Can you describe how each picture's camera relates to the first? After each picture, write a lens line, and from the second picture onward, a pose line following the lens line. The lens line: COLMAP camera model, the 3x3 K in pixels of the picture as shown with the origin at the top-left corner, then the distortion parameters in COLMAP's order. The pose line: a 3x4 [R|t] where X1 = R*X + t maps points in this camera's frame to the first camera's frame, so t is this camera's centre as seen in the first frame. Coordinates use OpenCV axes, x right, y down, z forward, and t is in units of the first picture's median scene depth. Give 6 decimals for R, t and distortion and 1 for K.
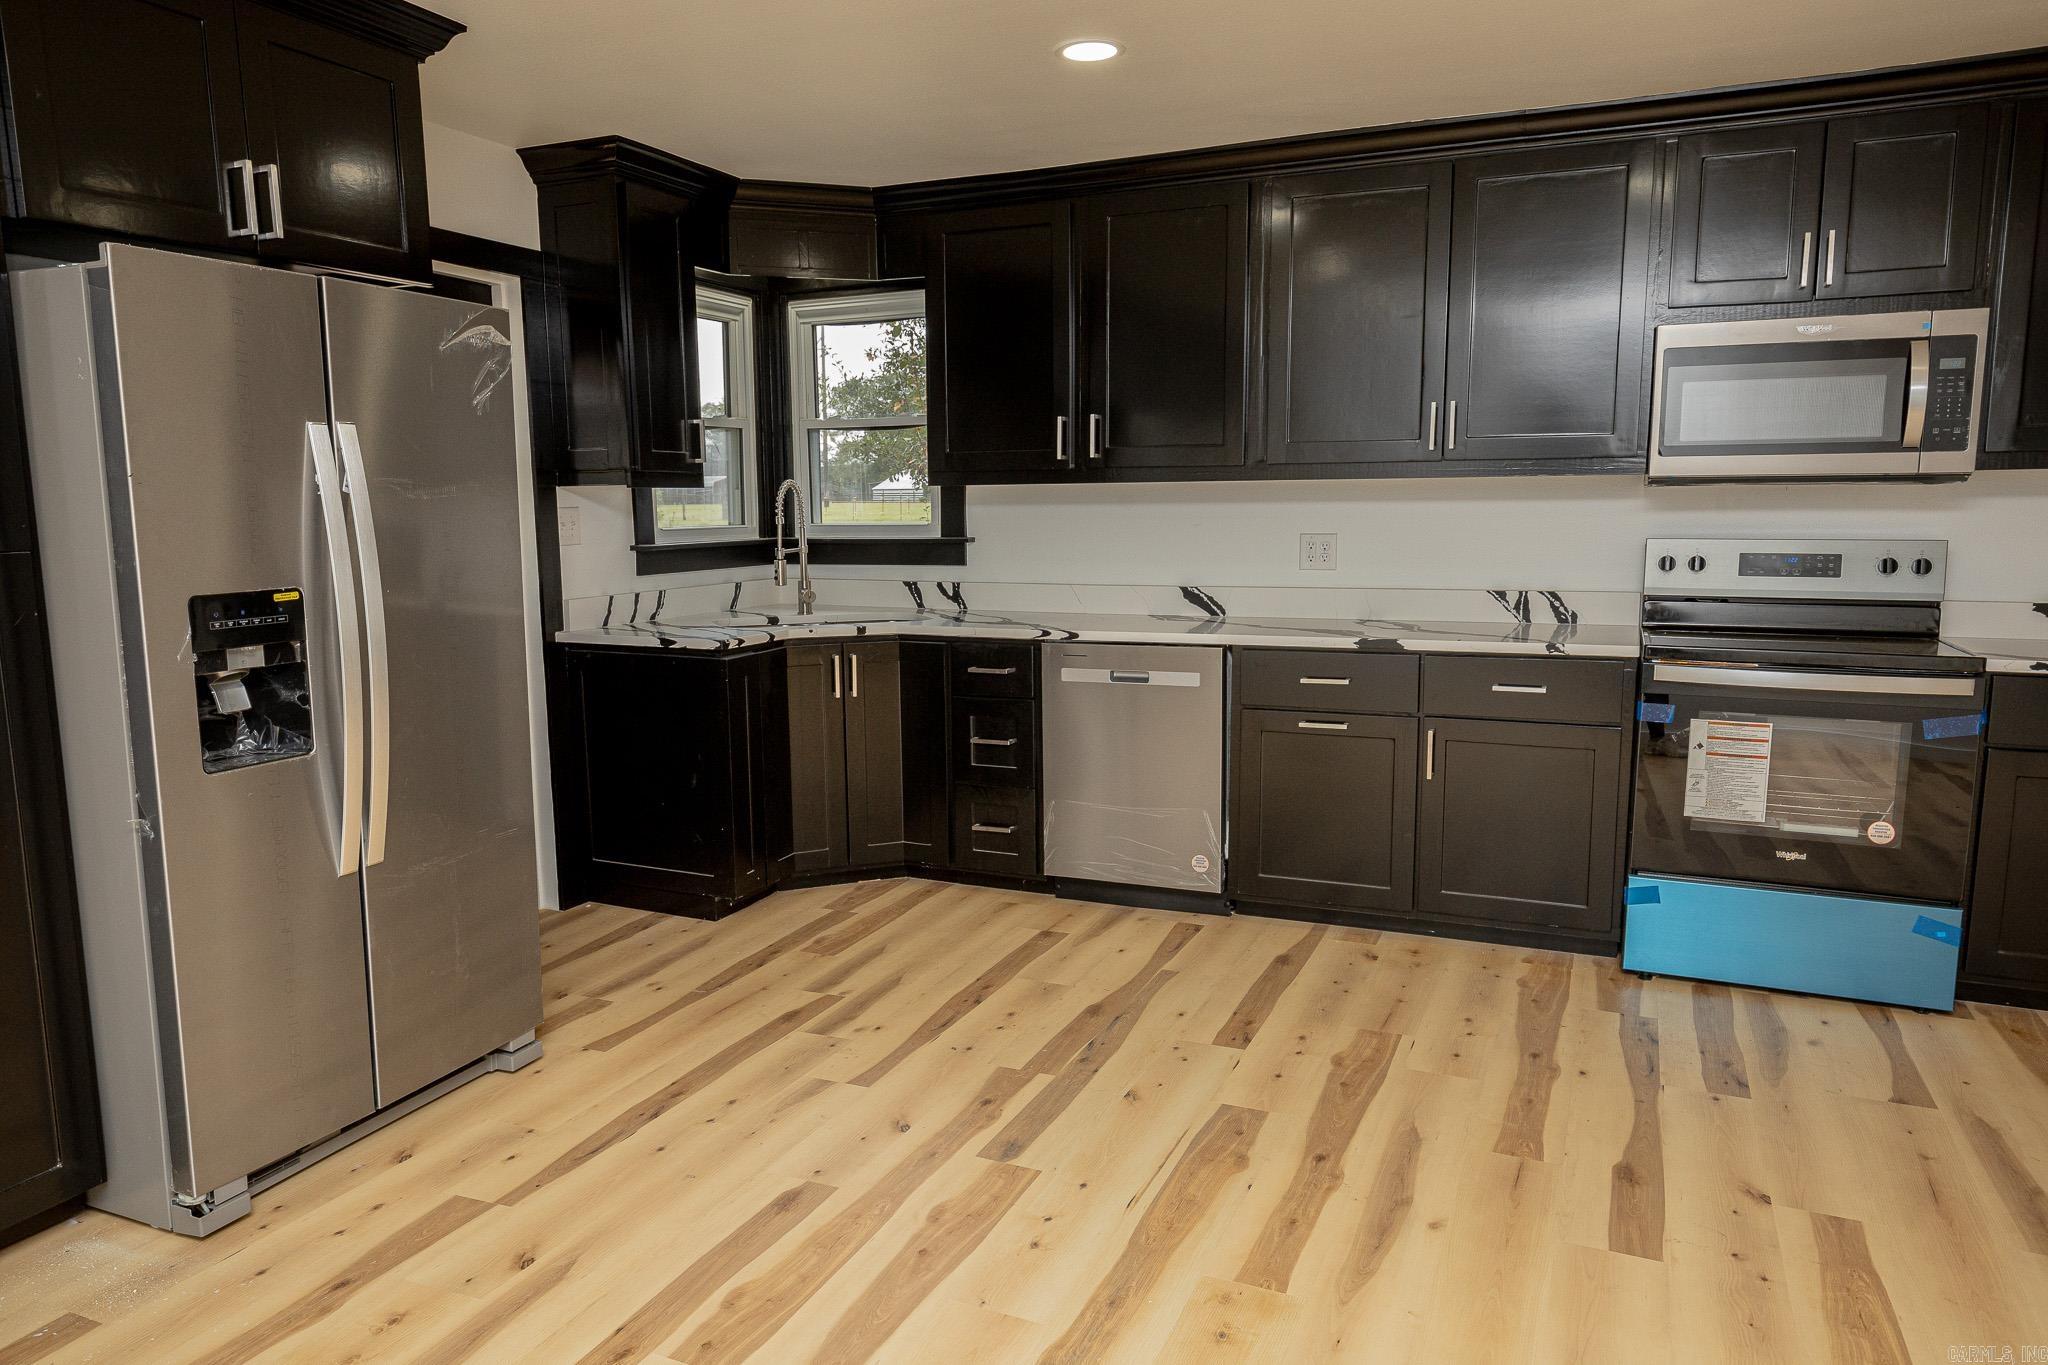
lens RADIAL K [[1372.8, 0, 1016.0], [0, 1372.8, 692.9], [0, 0, 1]] dist [0.006843, -0.001268]
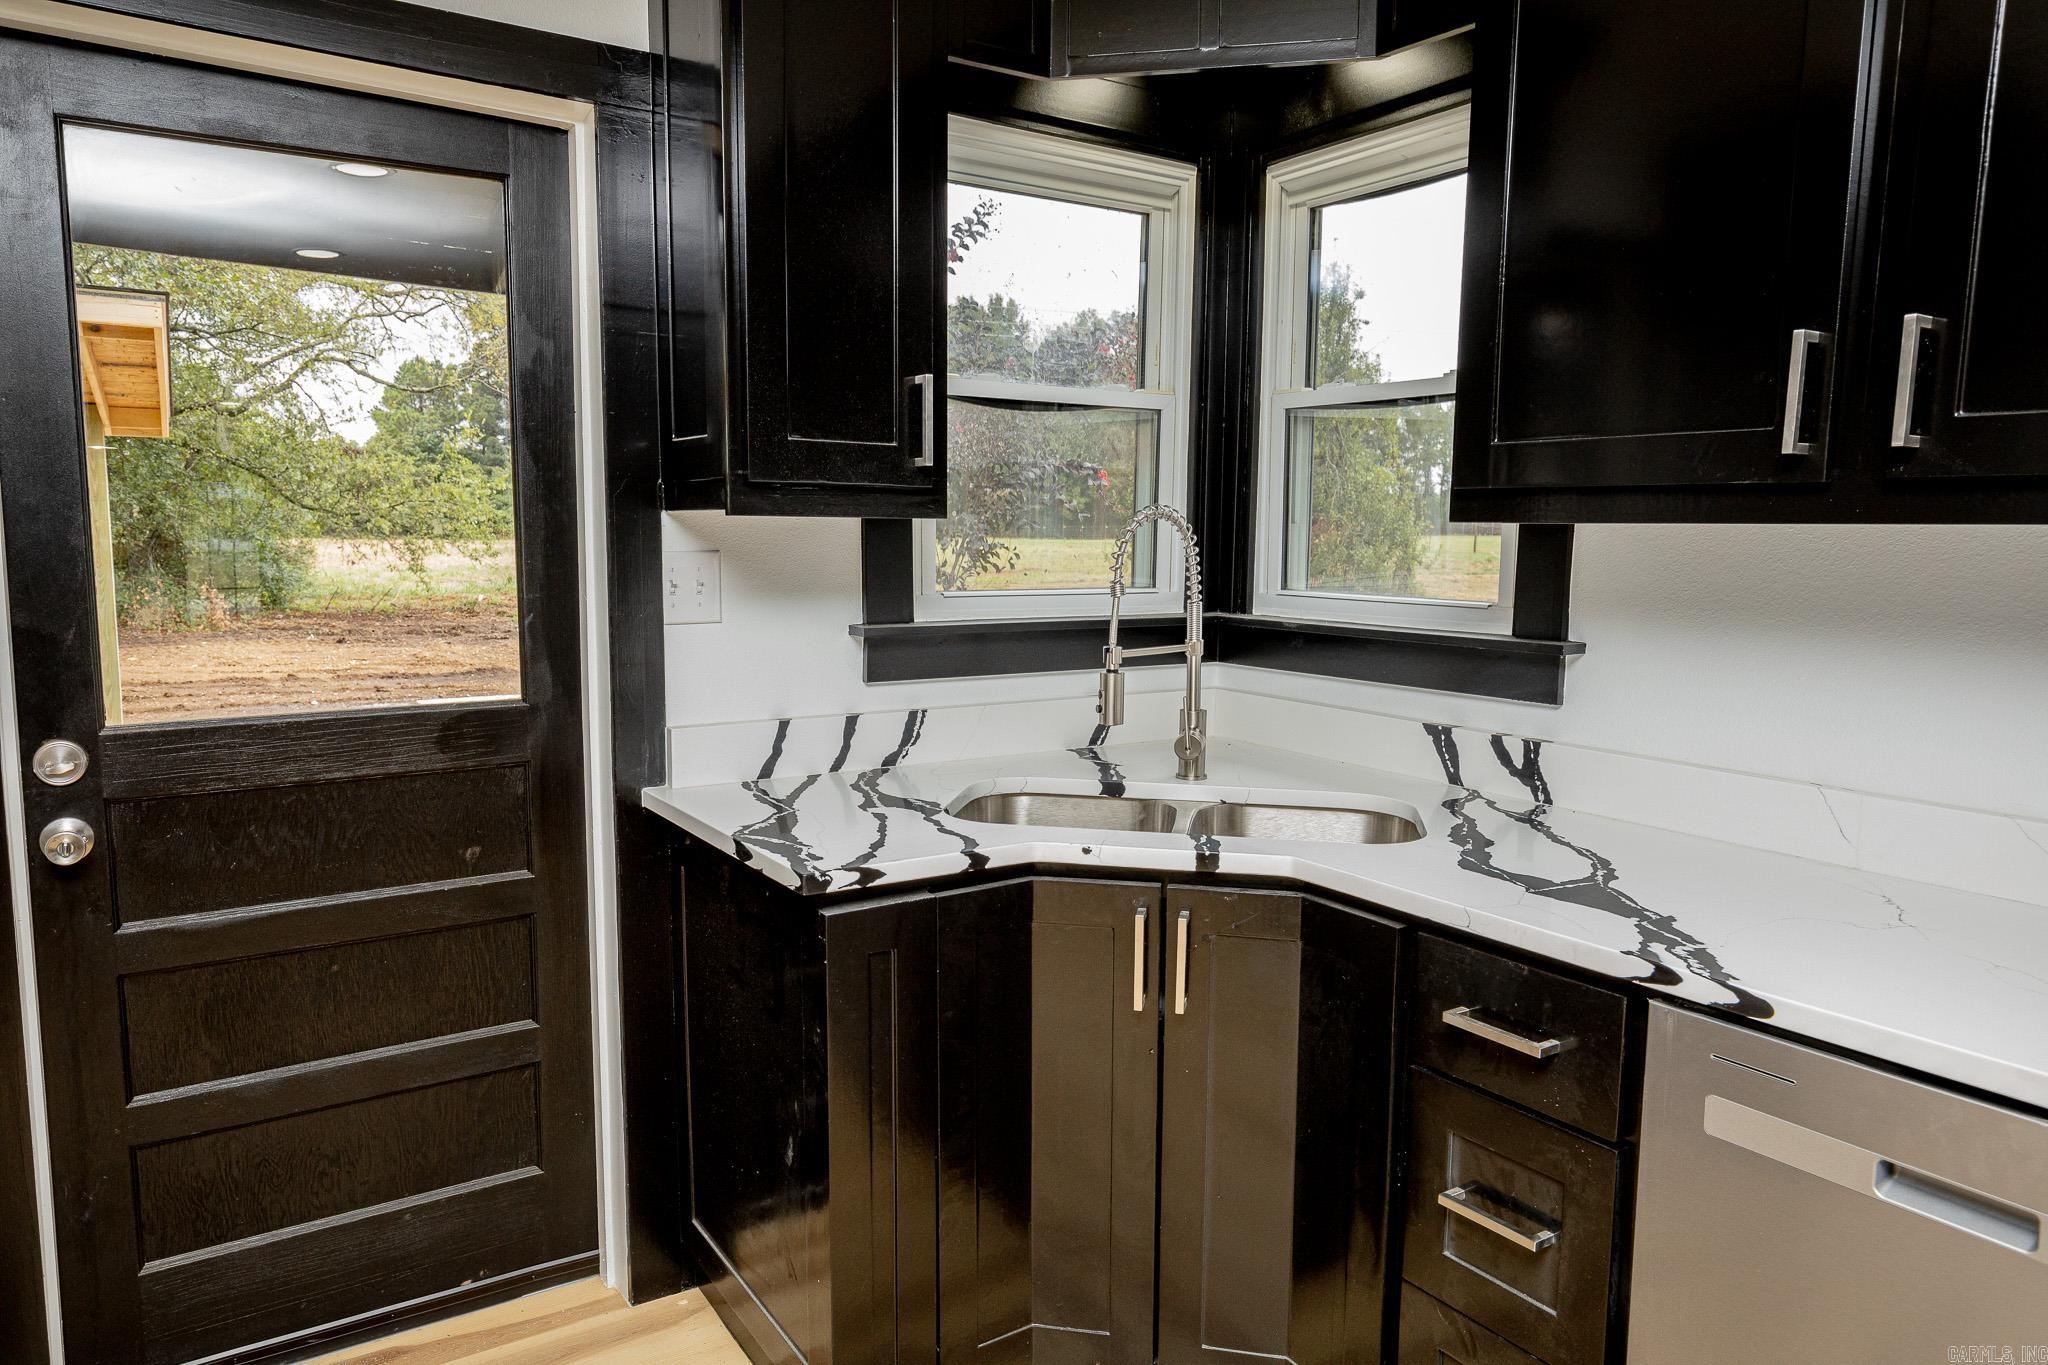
lens RADIAL K [[1372.8, 0, 1016.0], [0, 1372.8, 692.9], [0, 0, 1]] dist [0.006843, -0.001268]
pose [[0.841919, 0.084054, -0.533017, 0.066515], [-0.096287, 0.995342, 0.004873, -0.106301], [0.530944, 0.047220, 0.846090, 0.695204]]
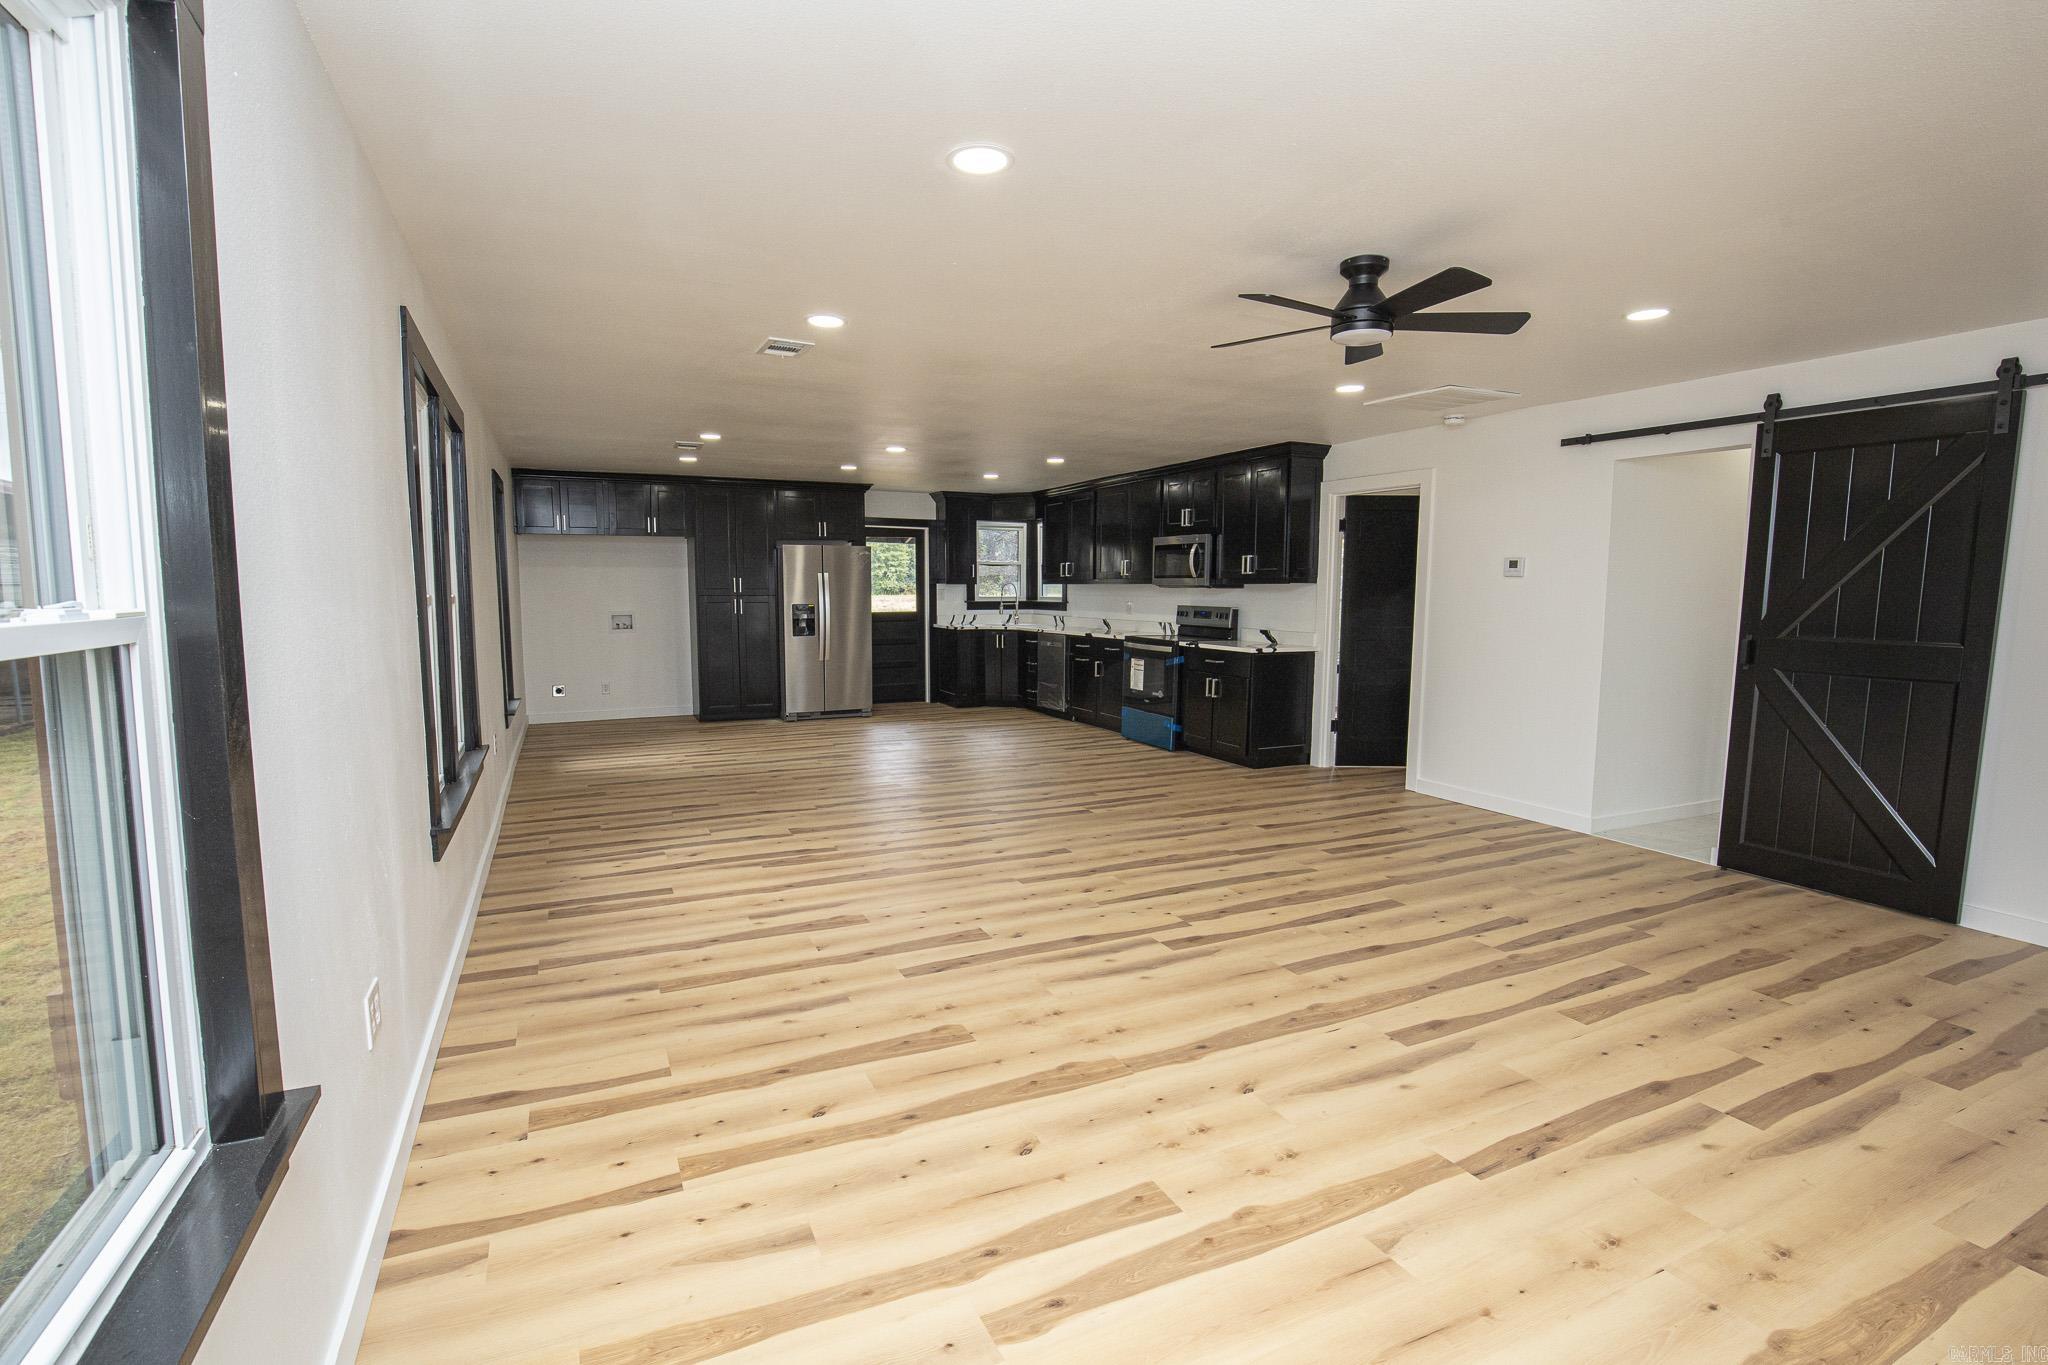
lens RADIAL K [[939.8, 0, 1005.0], [0, 939.8, 690.1], [0, 0, 1]] dist [-0.027590, 0.001313]
pose [[0.757787, 0.083421, -0.647148, 1.555518], [-0.101842, 0.994760, 0.008978, 0.095465], [0.644506, 0.059103, 0.762312, -0.819559]]
